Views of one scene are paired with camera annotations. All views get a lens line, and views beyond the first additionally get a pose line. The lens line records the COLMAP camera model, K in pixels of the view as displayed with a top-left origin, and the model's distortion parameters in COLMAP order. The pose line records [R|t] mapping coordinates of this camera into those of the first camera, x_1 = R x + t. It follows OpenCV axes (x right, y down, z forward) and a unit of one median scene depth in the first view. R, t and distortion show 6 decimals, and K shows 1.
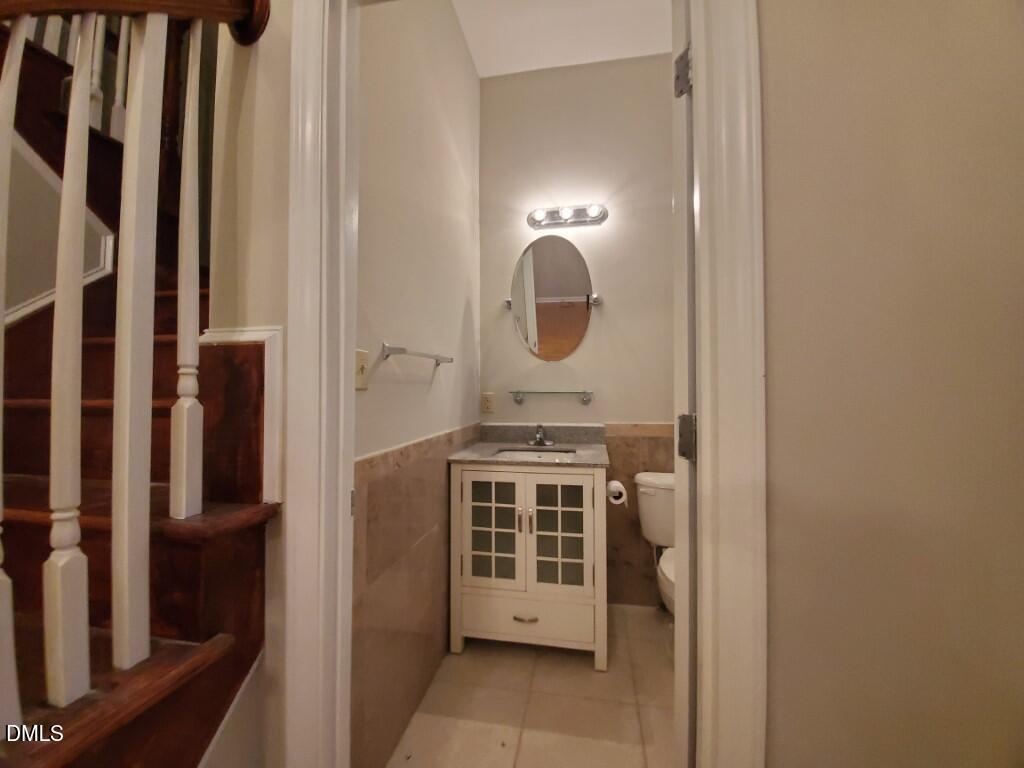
lens RADIAL K [[408.8, 0, 512.7], [0, 408.8, 381.0], [0, 0, 1]] dist [-0.006189, -0.005247]
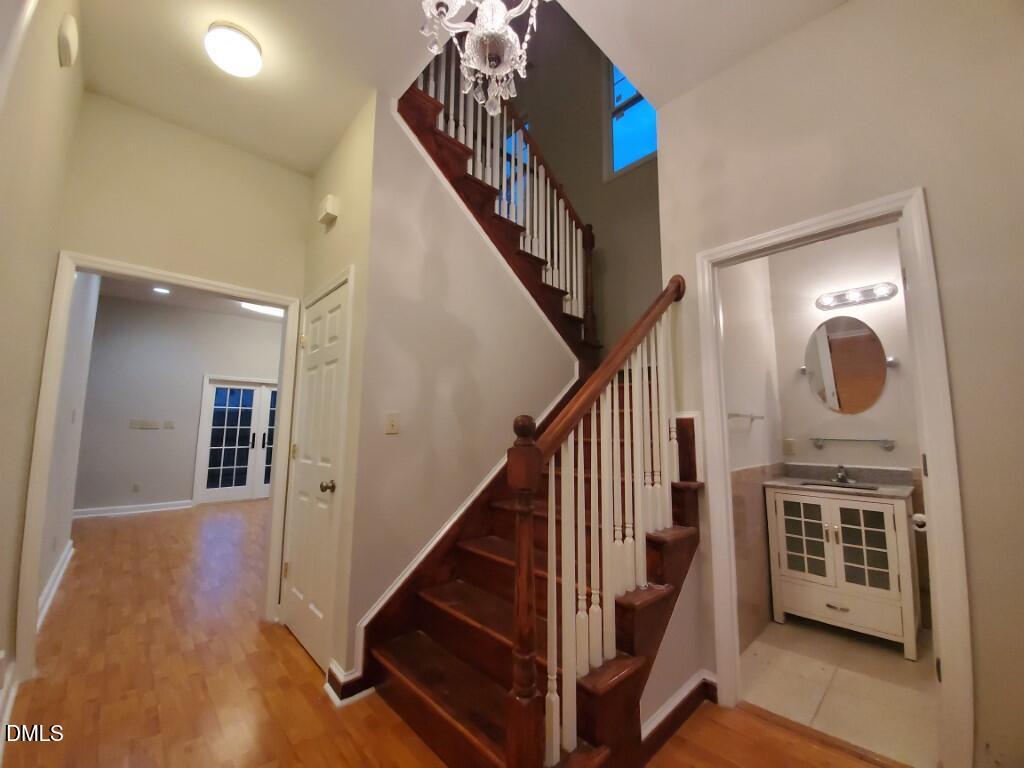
lens RADIAL K [[408.8, 0, 513.5], [0, 408.8, 373.4], [0, 0, 1]] dist [-0.006189, -0.005247]
pose [[0.811085, -0.066748, -0.581107, -0.008576], [-0.003960, 0.992818, -0.119565, -0.027487], [0.584915, 0.099279, 0.804996, -0.769479]]
